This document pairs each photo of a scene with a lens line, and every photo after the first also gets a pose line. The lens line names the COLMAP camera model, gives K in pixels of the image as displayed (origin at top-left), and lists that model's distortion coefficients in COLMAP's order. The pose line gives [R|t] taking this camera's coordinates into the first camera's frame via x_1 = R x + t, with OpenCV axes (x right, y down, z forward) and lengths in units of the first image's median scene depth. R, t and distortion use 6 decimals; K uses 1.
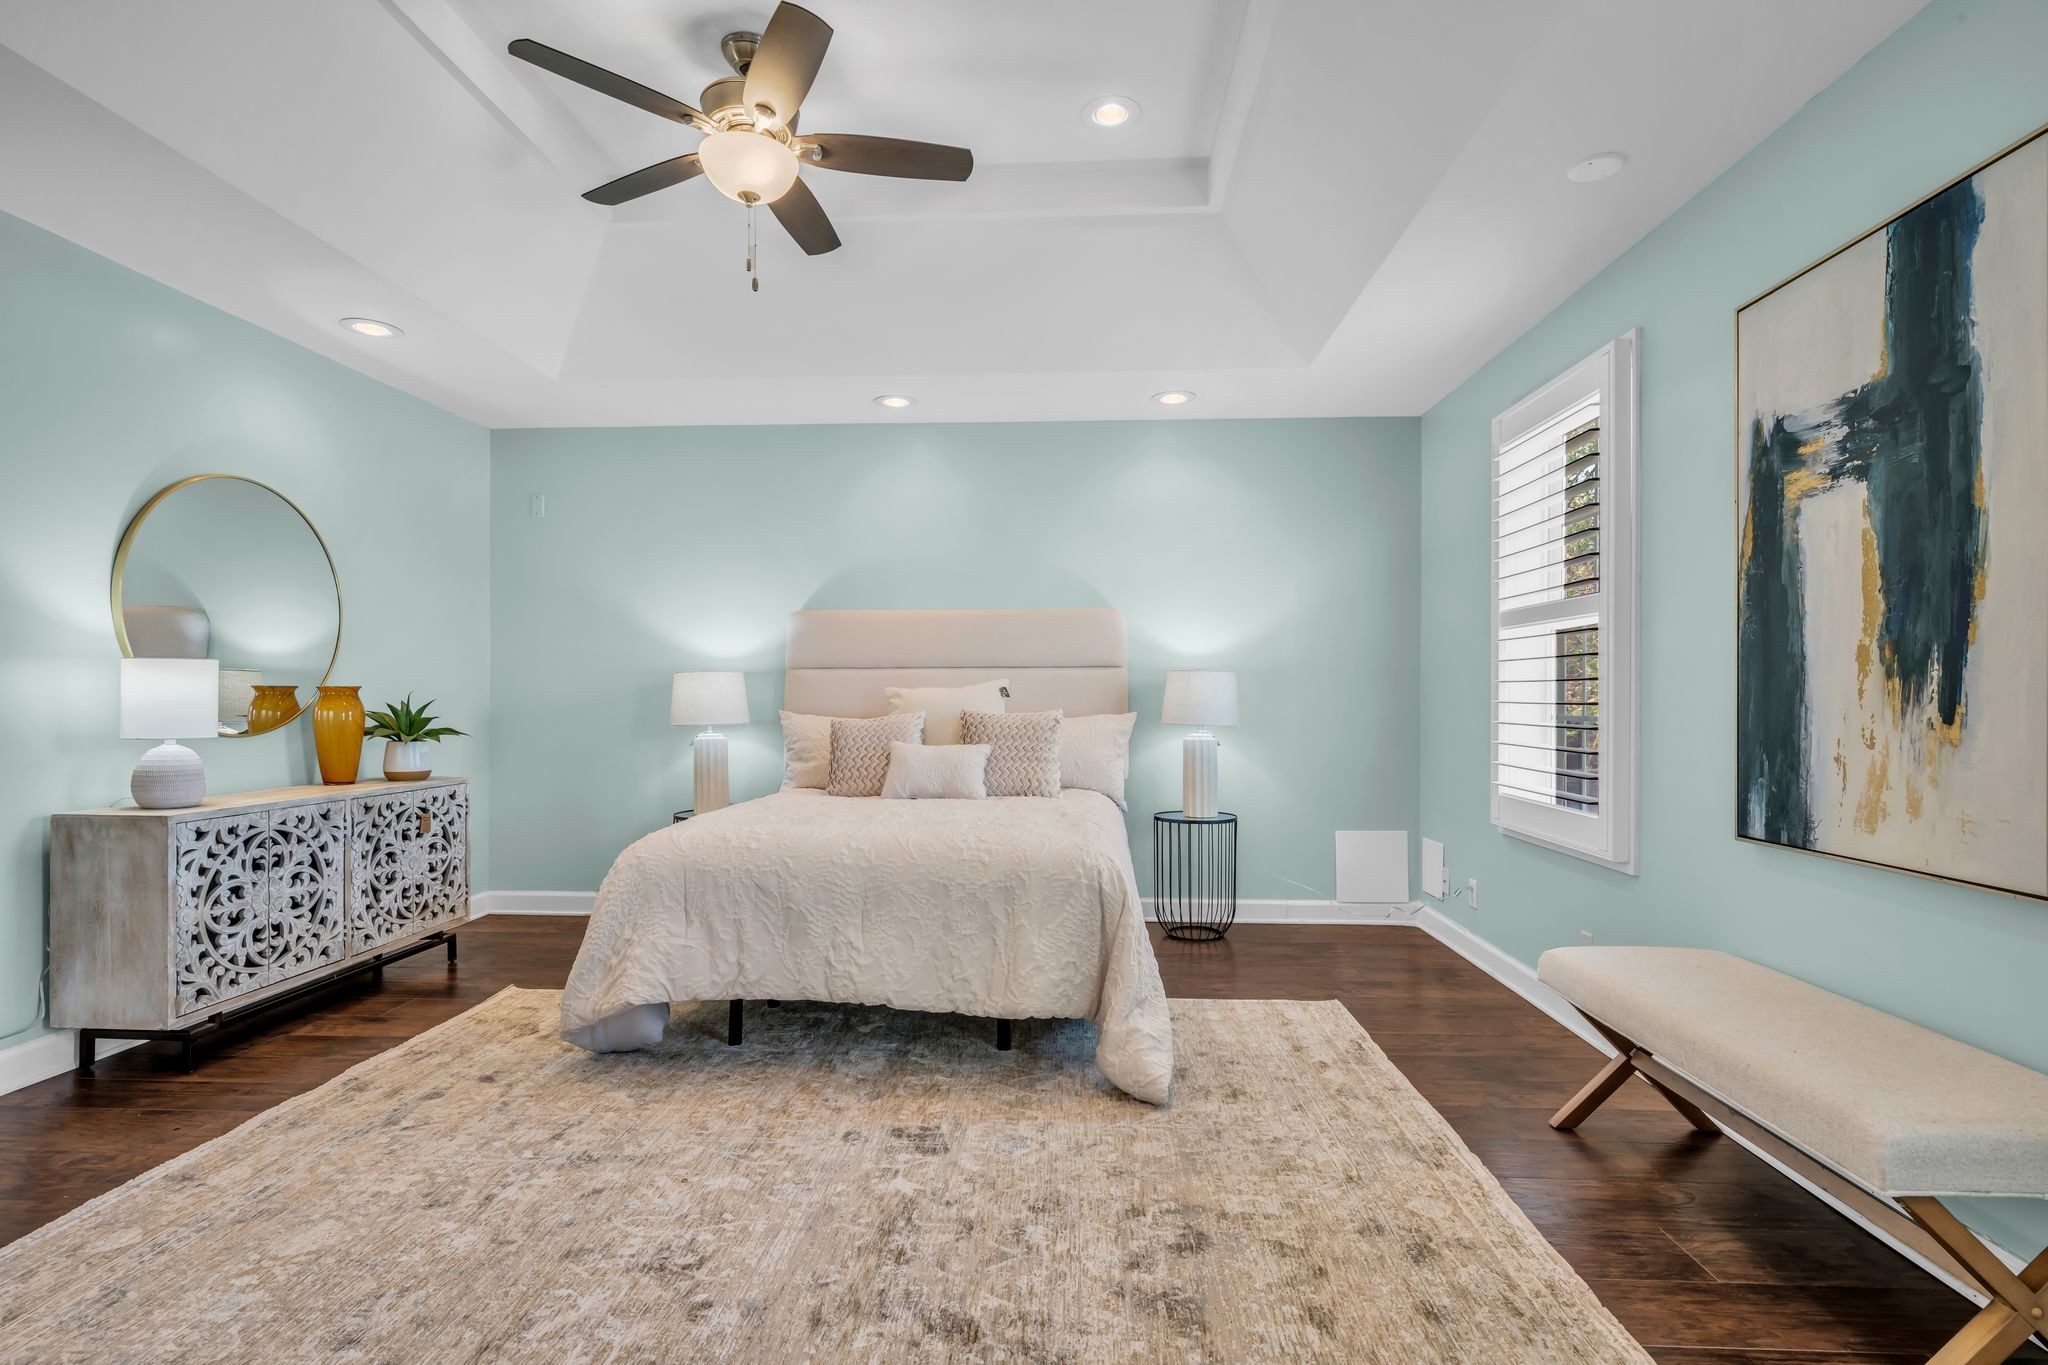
lens RADIAL K [[980.4, 0, 1026.1], [0, 980.4, 695.2], [0, 0, 1]] dist [0.001220, -0.000576]
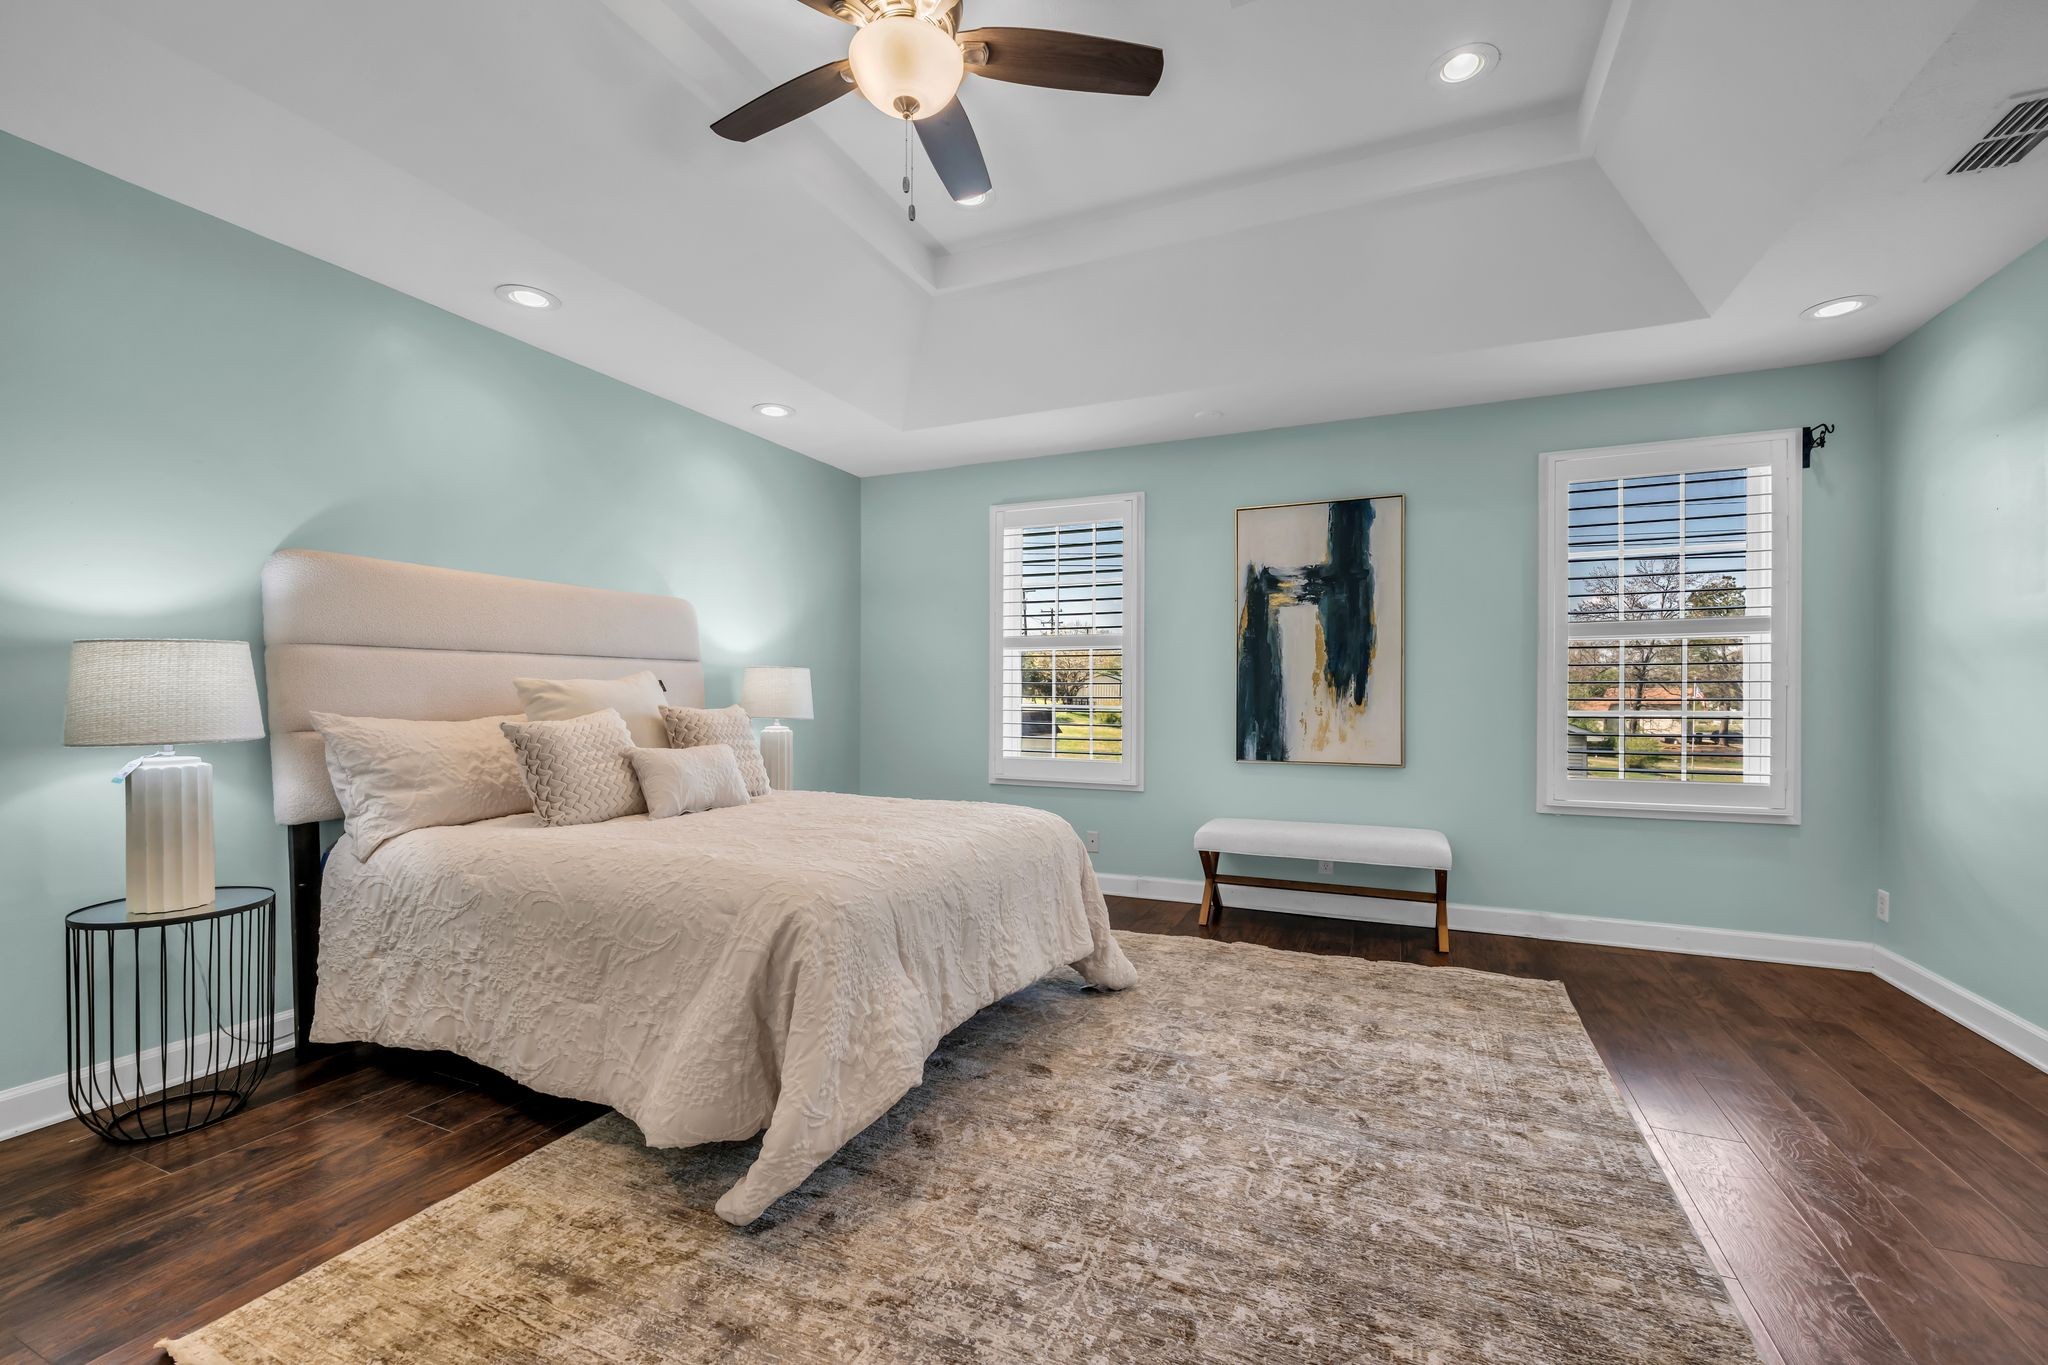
lens RADIAL K [[849.8, 0, 1022.6], [0, 849.8, 694.1], [0, 0, 1]] dist [0.001964, -0.000109]
pose [[0.360953, 0.002240, 0.932581, -1.301997], [-0.005393, 0.999985, -0.000314, 0.005562], [-0.932568, -0.004916, 0.360960, 0.884275]]
